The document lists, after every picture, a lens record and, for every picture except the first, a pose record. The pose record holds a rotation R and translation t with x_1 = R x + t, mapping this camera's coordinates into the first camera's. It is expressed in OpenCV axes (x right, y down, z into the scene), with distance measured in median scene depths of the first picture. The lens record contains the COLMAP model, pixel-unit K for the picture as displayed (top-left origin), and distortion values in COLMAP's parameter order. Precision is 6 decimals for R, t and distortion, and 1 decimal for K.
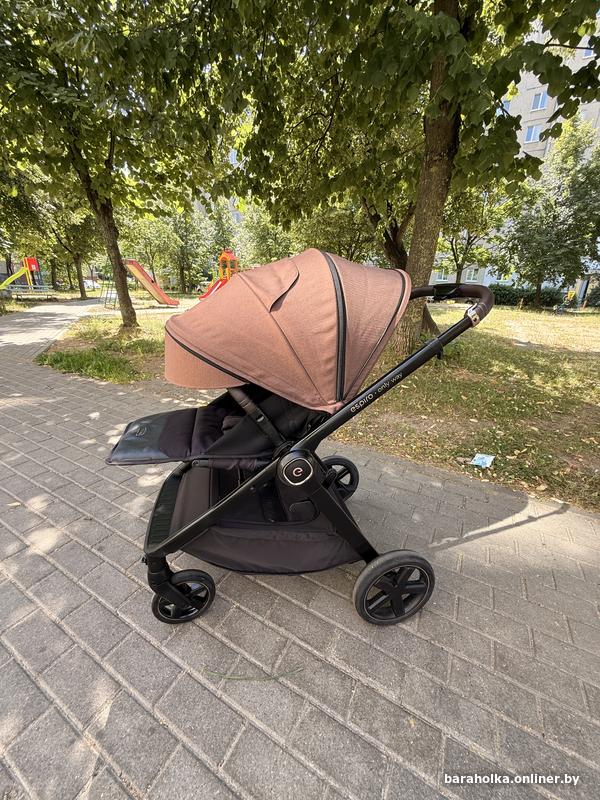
lens RADIAL K [[318.0, 0, 304.1], [0, 318.0, 396.7], [0, 0, 1]] dist [0.001390, -0.000270]
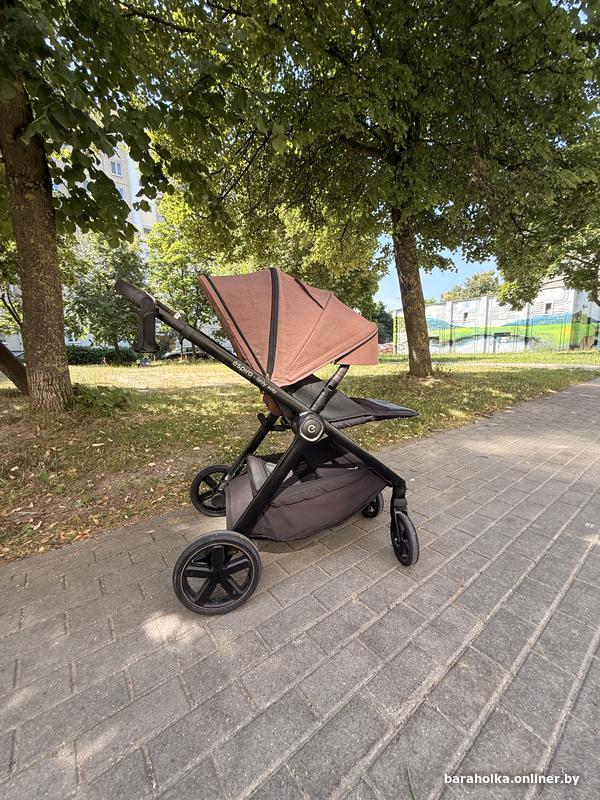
lens RADIAL K [[318.0, 0, 303.6], [0, 318.0, 393.5], [0, 0, 1]] dist [0.001390, -0.000270]
pose [[0.402262, -0.161652, 0.901140, -0.139661], [0.330807, 0.943452, 0.021572, 0.001130], [-0.853670, 0.289426, 0.432991, 0.159569]]
